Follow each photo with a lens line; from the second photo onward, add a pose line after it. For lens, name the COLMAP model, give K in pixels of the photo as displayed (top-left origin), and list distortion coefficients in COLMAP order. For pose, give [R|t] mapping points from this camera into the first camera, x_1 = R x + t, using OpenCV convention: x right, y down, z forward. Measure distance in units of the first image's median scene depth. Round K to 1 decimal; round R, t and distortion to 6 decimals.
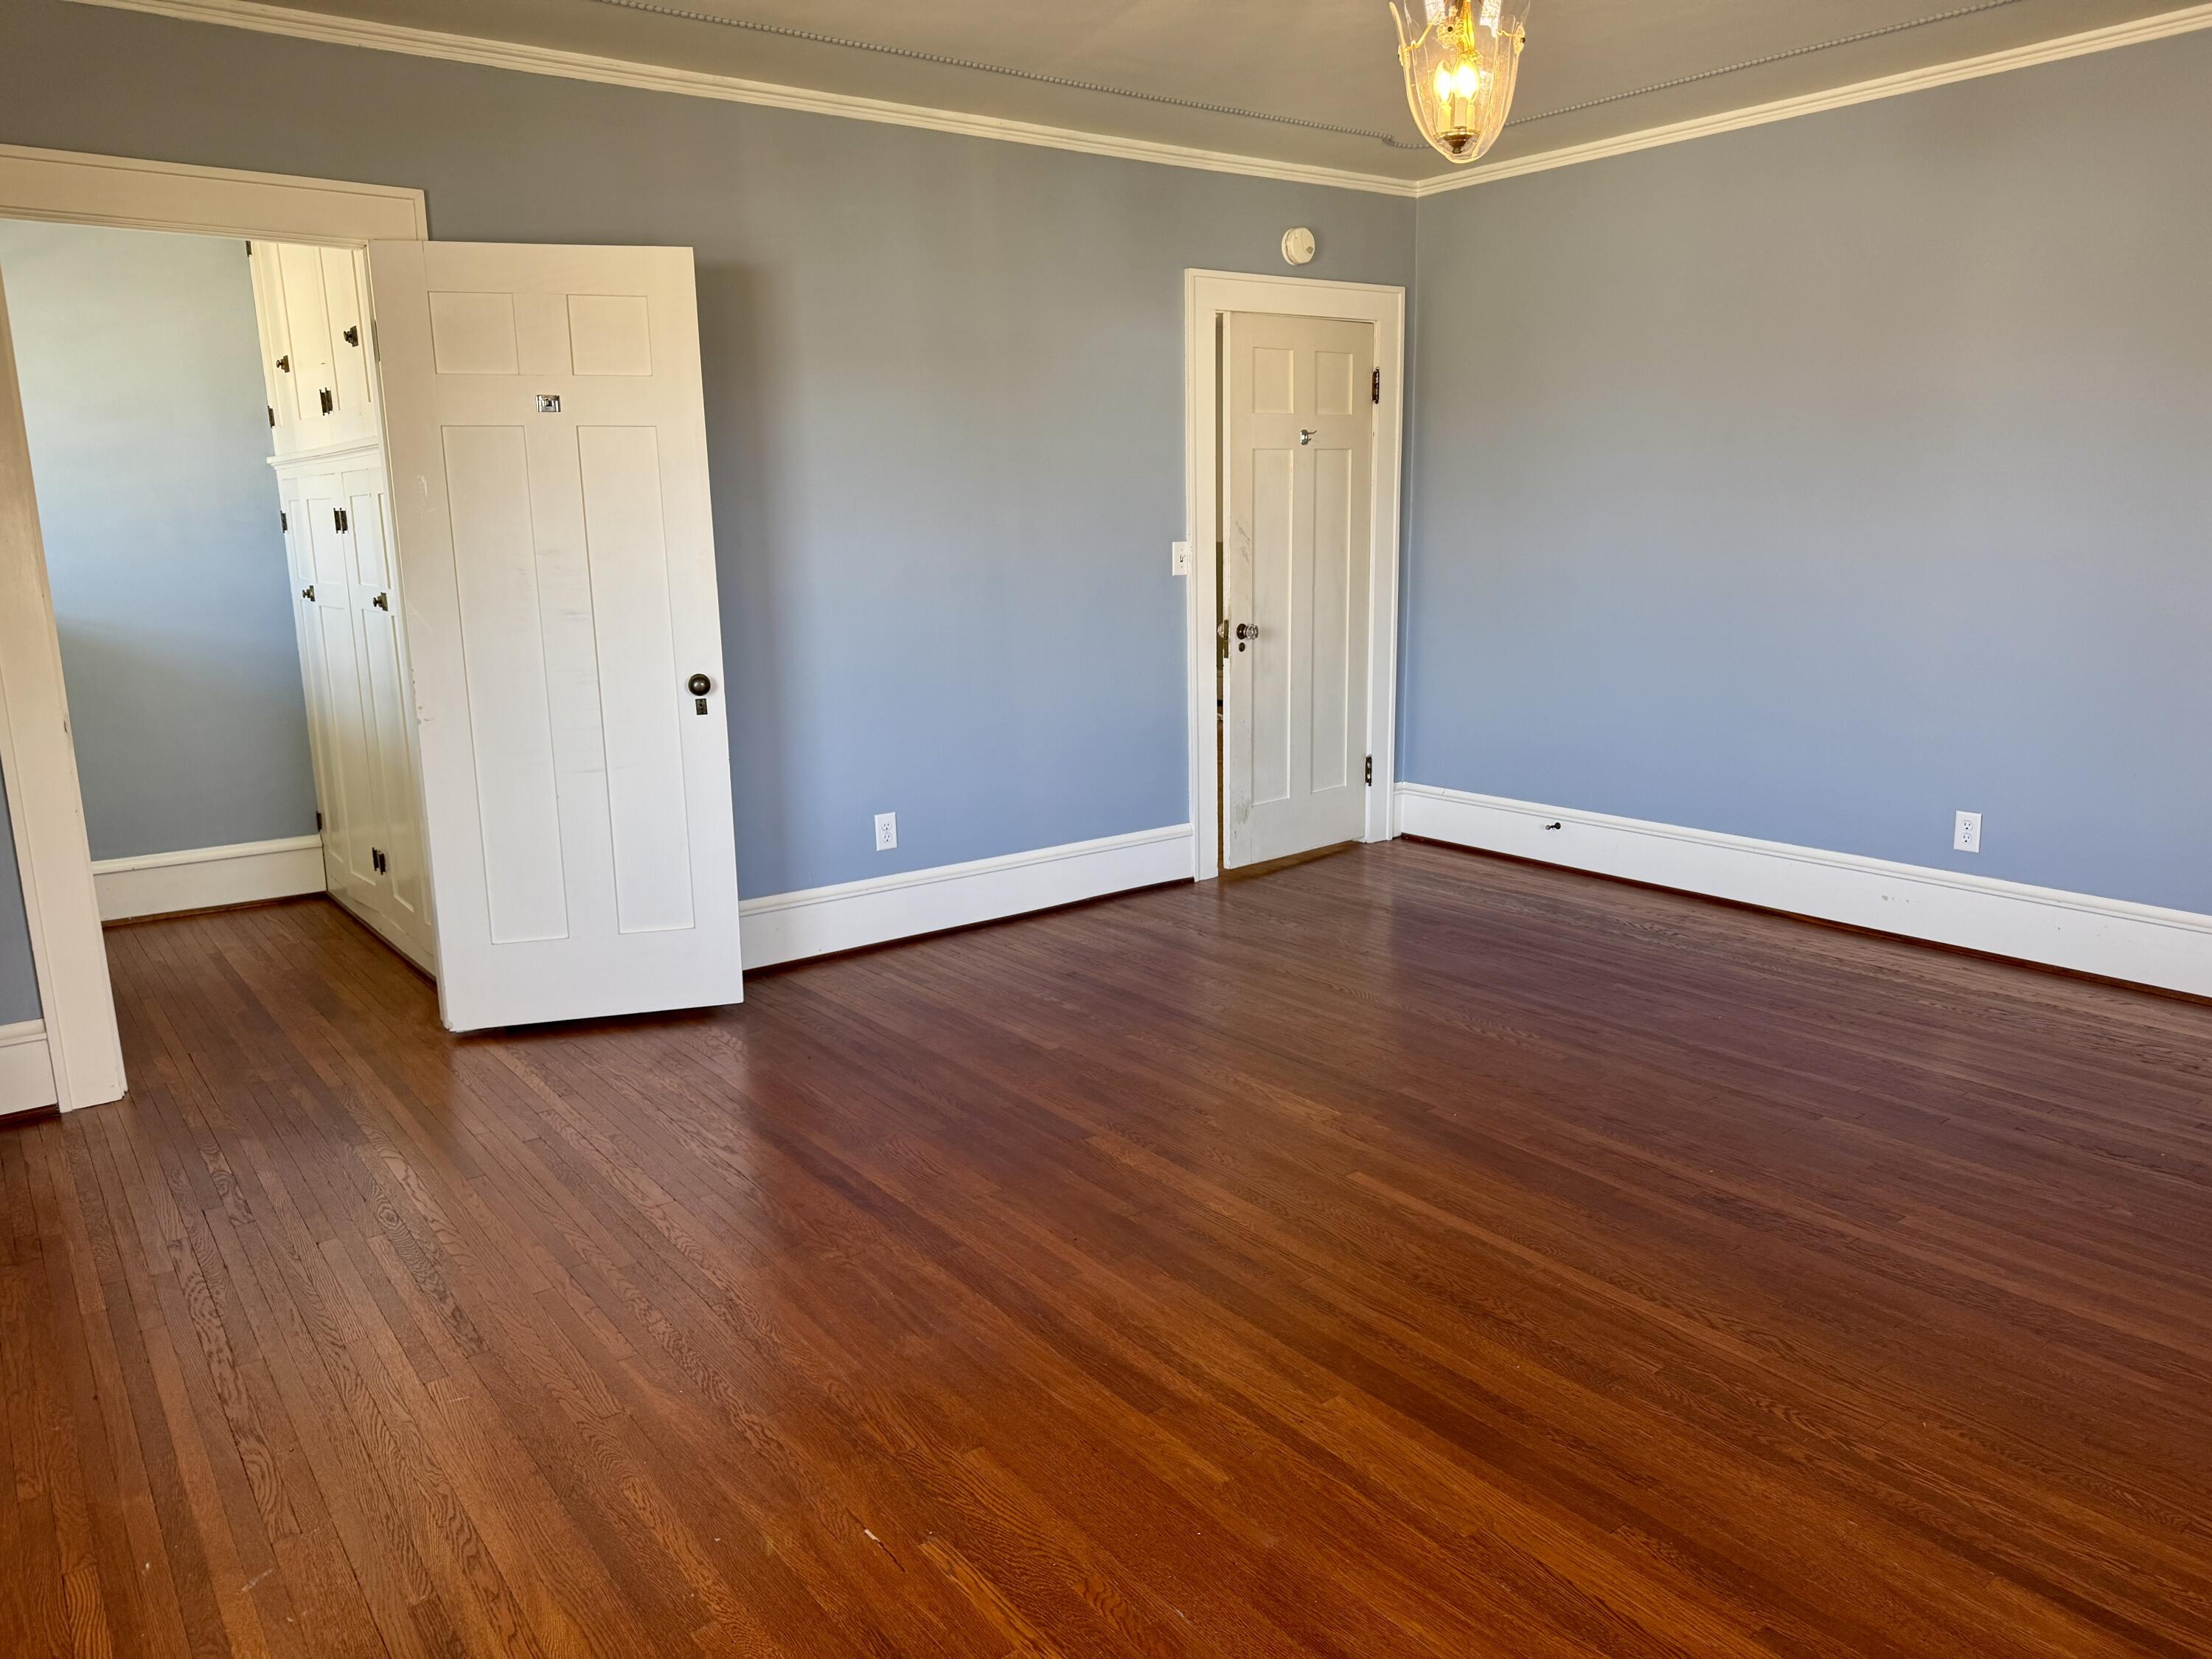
lens RADIAL K [[1536.0, 0, 1106.0], [0, 1536.0, 829.5], [0, 0, 1]] dist [0.143185, -0.203607]
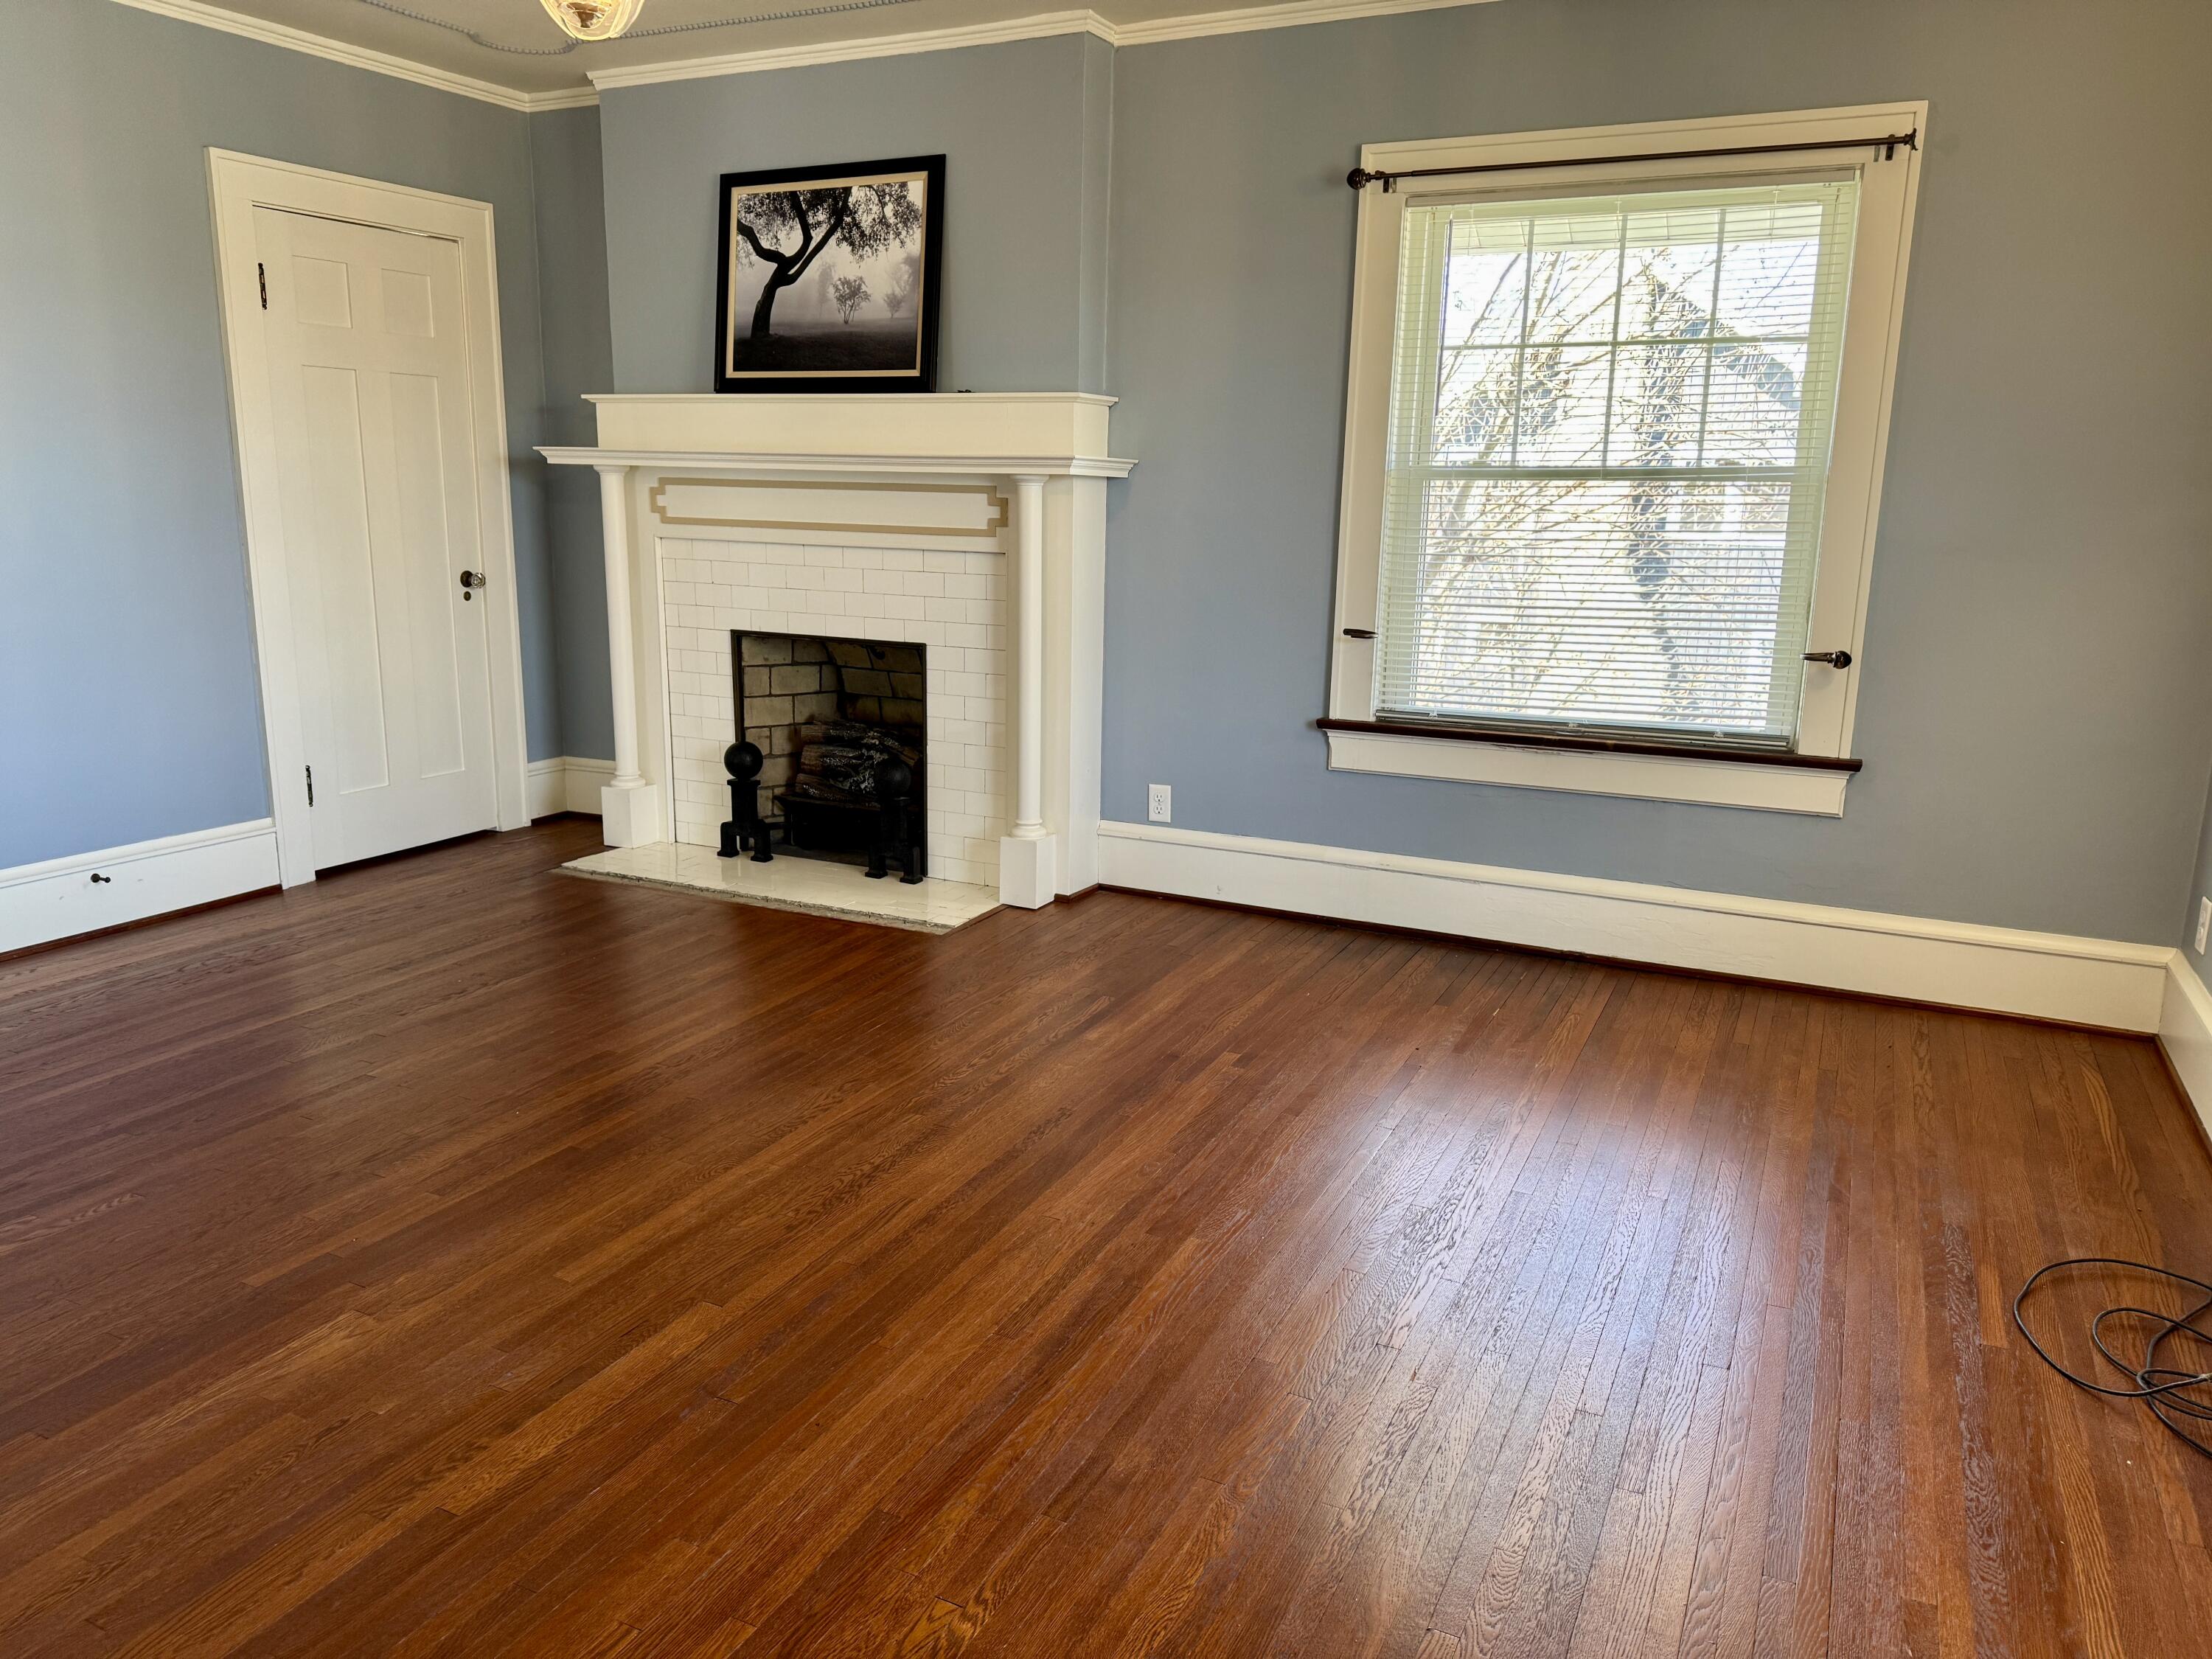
lens RADIAL K [[1568.0, 0, 1106.0], [0, 1568.0, 829.5], [0, 0, 1]] dist [0.300481, -0.501607]
pose [[-0.454233, -0.179816, 0.872547, -0.632386], [0.174690, 0.942427, 0.285158, -0.175825], [-0.873588, 0.281954, -0.396669, 0.998105]]
